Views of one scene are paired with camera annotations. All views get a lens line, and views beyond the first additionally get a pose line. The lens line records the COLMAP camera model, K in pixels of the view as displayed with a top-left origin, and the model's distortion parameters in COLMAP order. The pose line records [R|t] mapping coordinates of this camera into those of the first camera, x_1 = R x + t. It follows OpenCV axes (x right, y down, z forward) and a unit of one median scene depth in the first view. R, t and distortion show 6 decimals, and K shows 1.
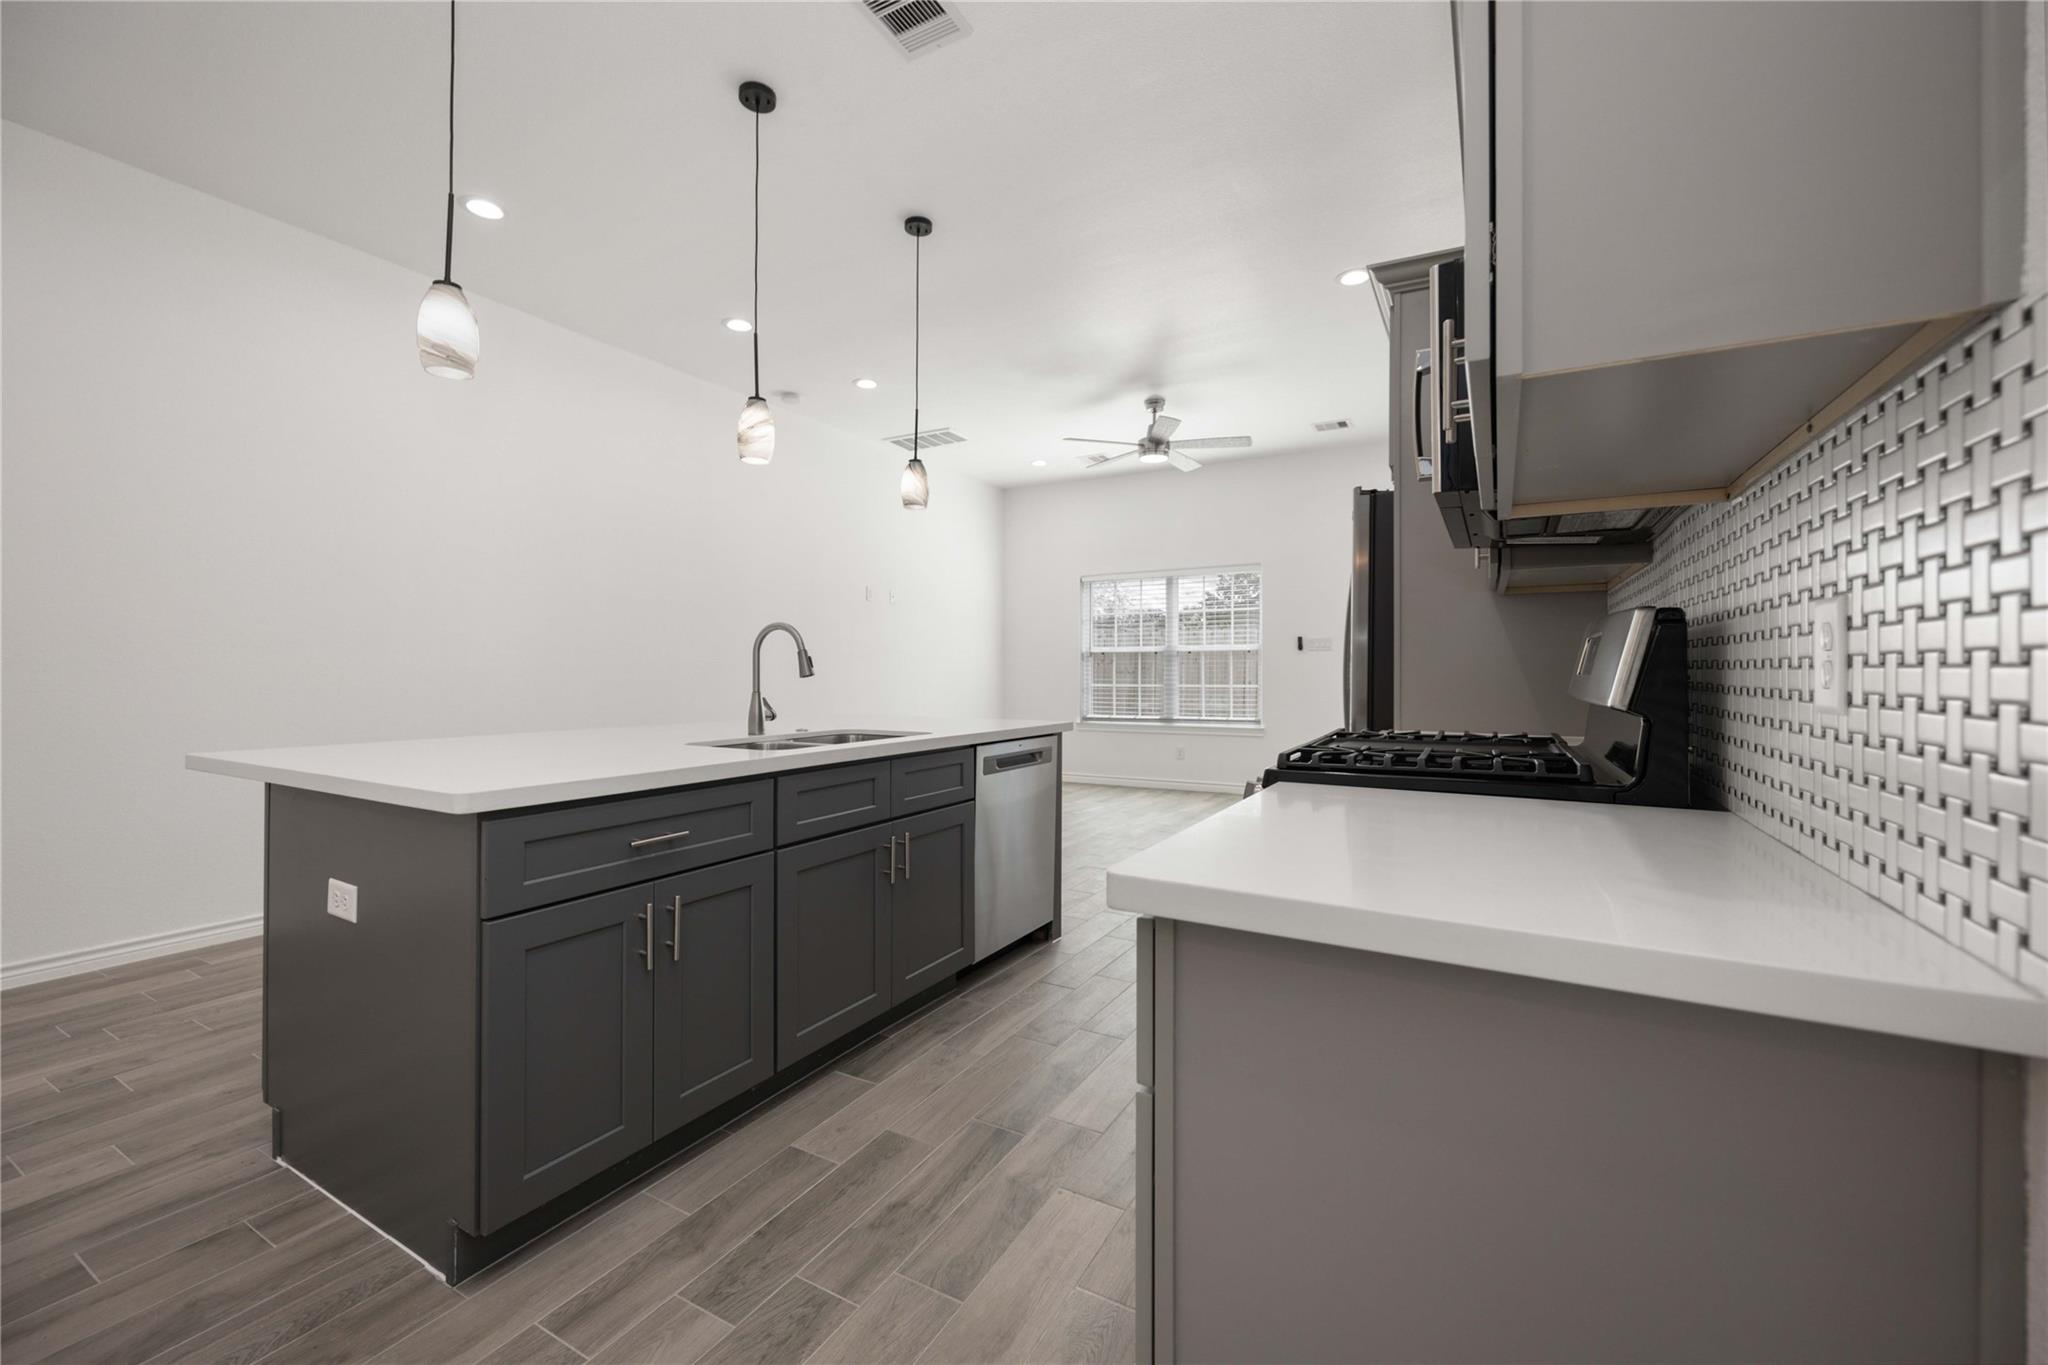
lens RADIAL K [[824.4, 0, 1022.2], [0, 824.4, 666.5], [0, 0, 1]] dist [-0.000601, -0.000521]
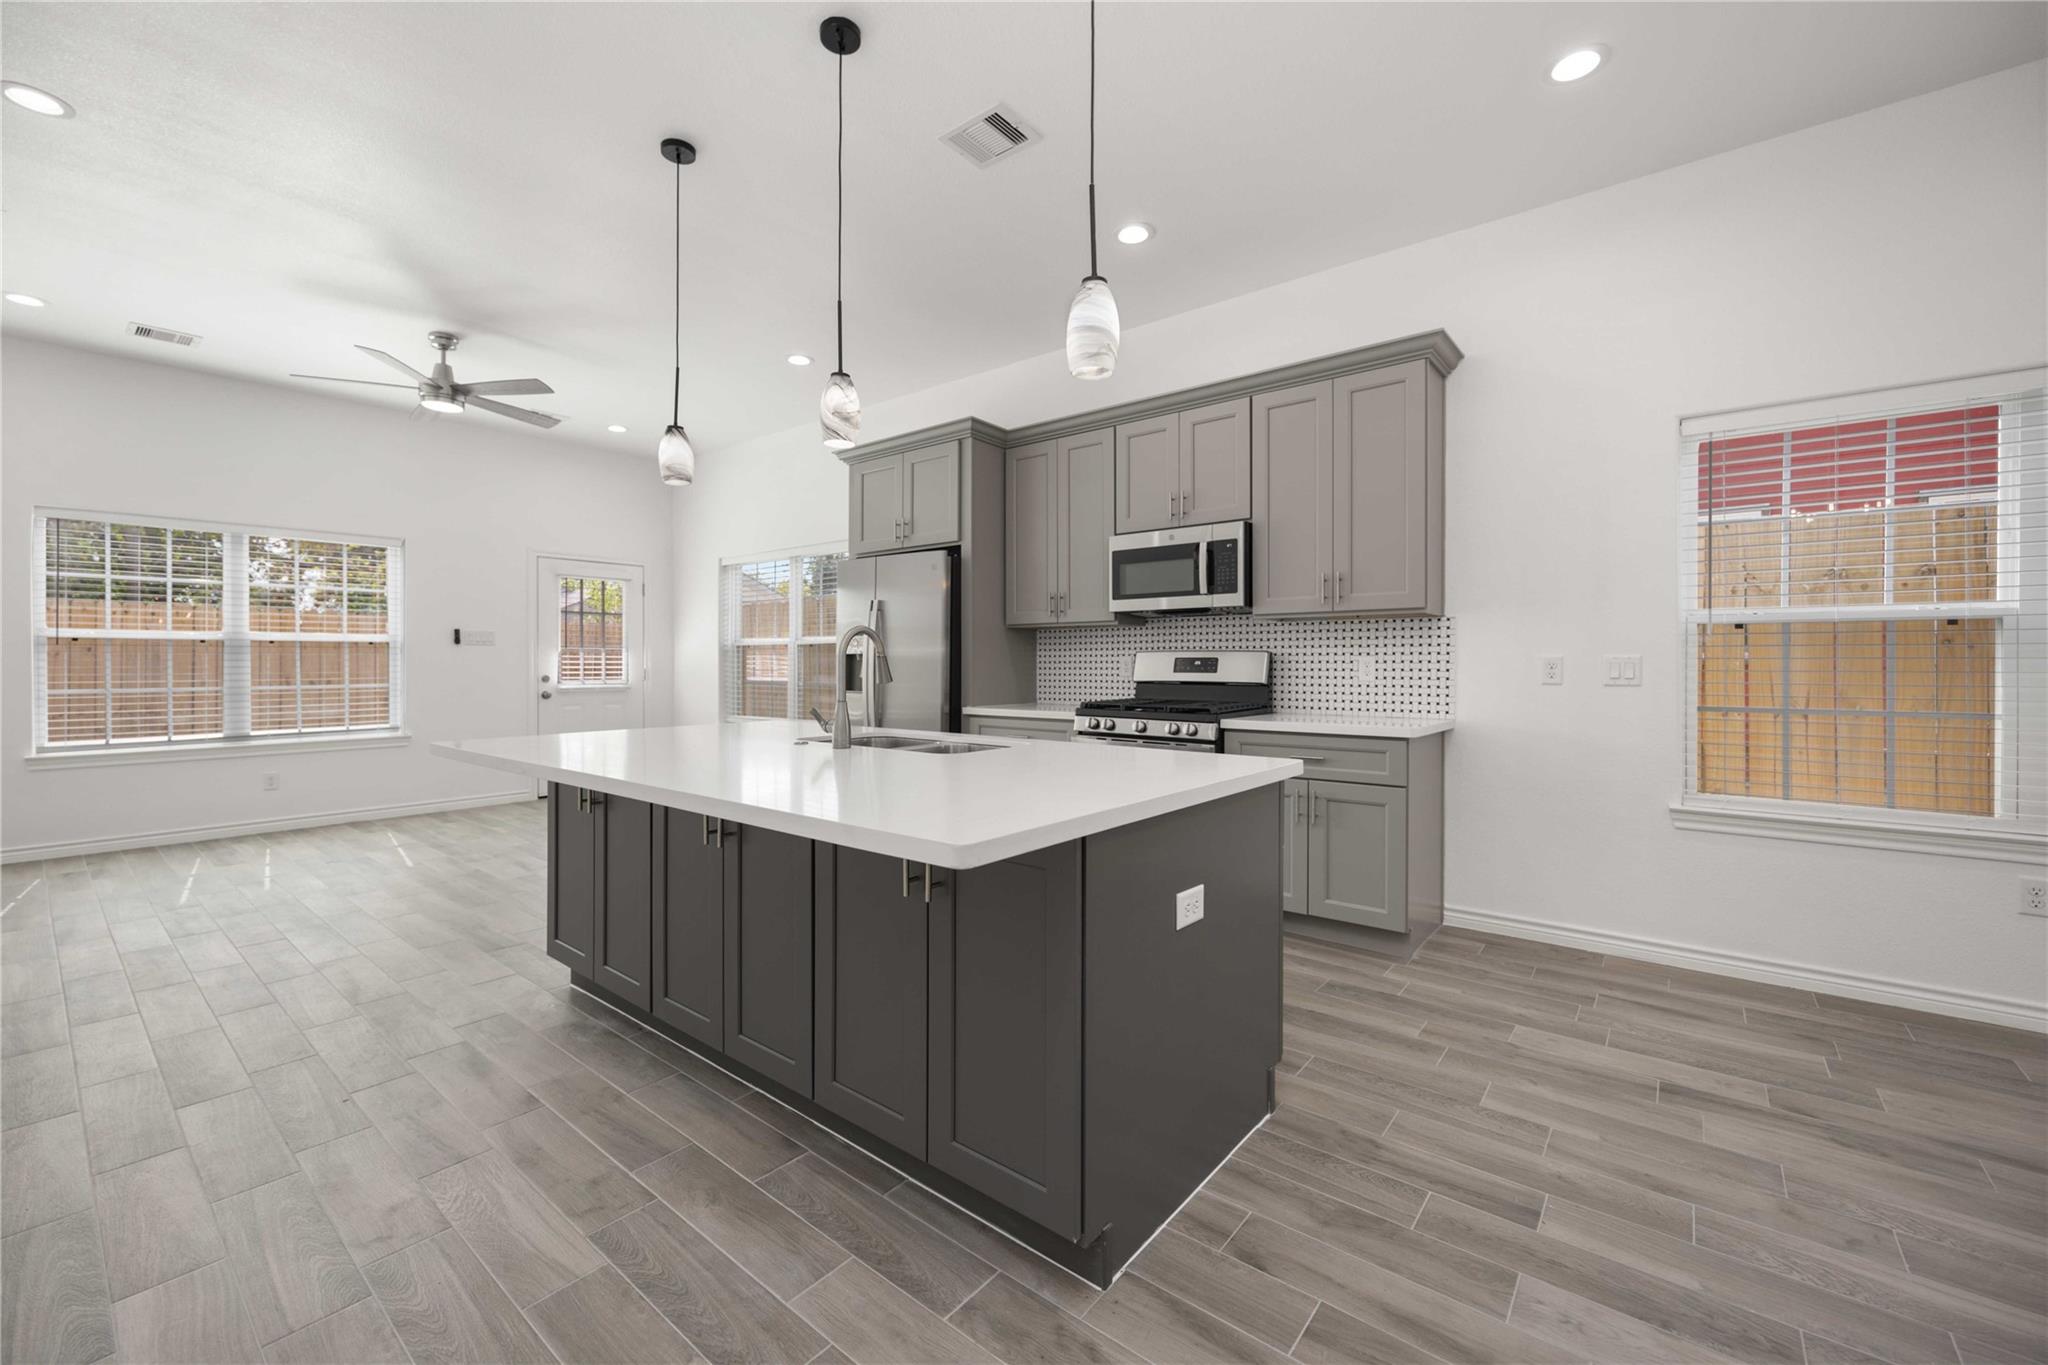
lens RADIAL K [[824.4, 0, 1025.4], [0, 824.4, 668.8], [0, 0, 1]] dist [-0.000601, -0.000521]
pose [[0.164357, -0.007853, 0.986370, -0.826498], [-0.005909, 0.999943, 0.008945, -0.008663], [-0.986383, -0.007299, 0.164302, 0.457283]]
